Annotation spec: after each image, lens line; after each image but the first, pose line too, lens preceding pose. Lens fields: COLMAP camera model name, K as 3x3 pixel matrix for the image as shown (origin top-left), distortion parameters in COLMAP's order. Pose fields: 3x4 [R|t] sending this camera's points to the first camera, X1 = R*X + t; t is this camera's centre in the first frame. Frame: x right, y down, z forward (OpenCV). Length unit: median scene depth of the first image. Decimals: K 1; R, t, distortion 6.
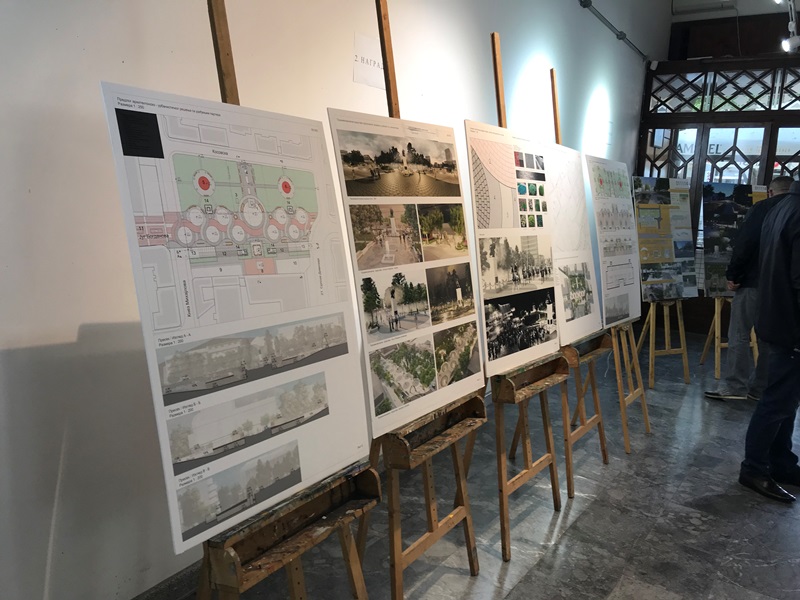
lens RADIAL K [[689.2, 0, 400.0], [0, 689.2, 300.0], [0, 0, 1]] dist [0.143505, -0.209983]
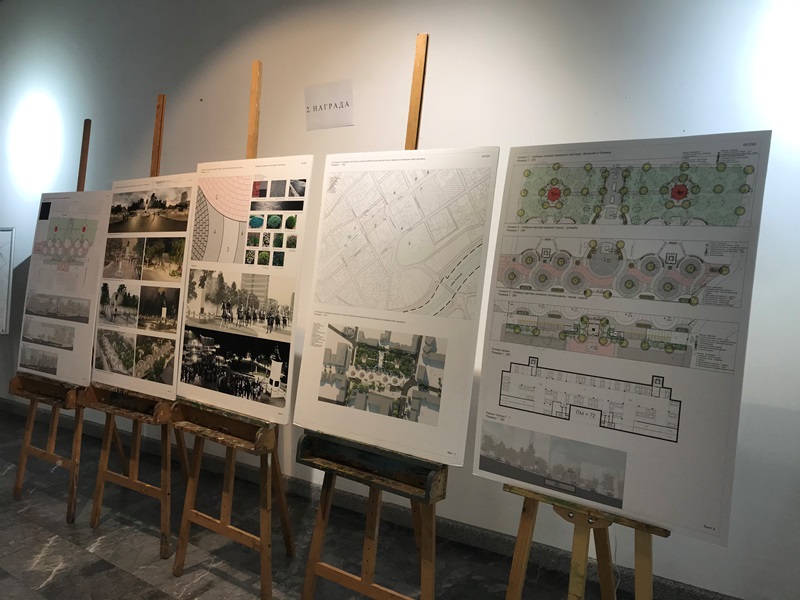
lens RADIAL K [[689.2, 0, 400.0], [0, 689.2, 300.0], [0, 0, 1]] dist [0.143505, -0.209983]
pose [[-0.095705, 0.088199, -0.991494, 1.252744], [-0.135314, 0.985668, 0.100743, -0.208165], [0.986170, 0.143805, -0.082399, 1.506337]]
